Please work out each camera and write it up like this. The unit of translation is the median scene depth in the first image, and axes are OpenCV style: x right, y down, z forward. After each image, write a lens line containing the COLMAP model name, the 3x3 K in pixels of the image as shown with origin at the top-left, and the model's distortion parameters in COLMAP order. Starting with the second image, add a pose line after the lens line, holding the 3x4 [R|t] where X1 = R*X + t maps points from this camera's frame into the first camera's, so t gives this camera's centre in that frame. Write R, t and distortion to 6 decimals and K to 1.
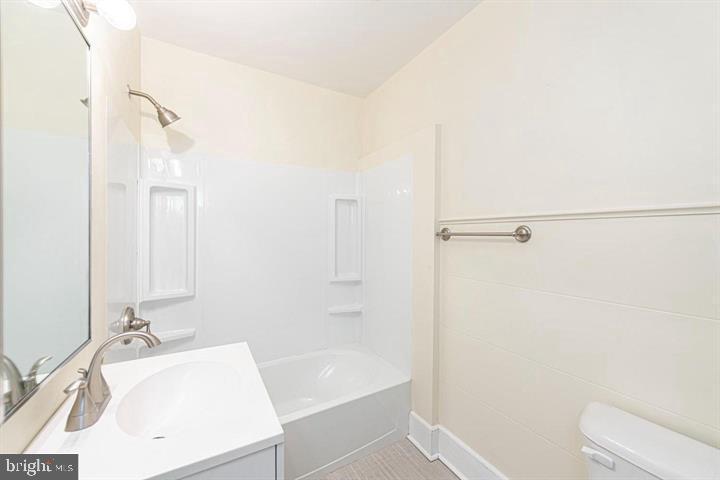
lens RADIAL K [[284.4, 0, 361.7], [0, 284.4, 238.9], [0, 0, 1]] dist [0.012122, -0.005094]
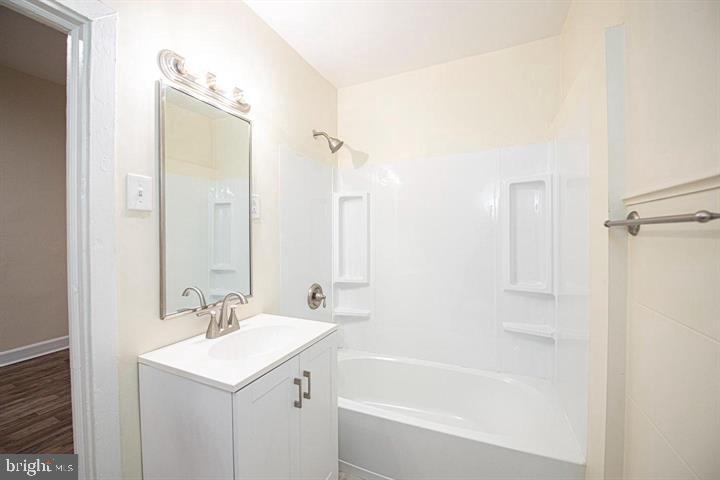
lens RADIAL K [[288.9, 0, 349.0], [0, 288.9, 234.2], [0, 0, 1]] dist [0.000236, -0.000140]
pose [[0.584972, -0.013450, -0.810942, 0.363581], [0.001482, 0.999879, -0.015515, 0.010366], [0.811052, 0.007874, 0.584921, 0.224806]]
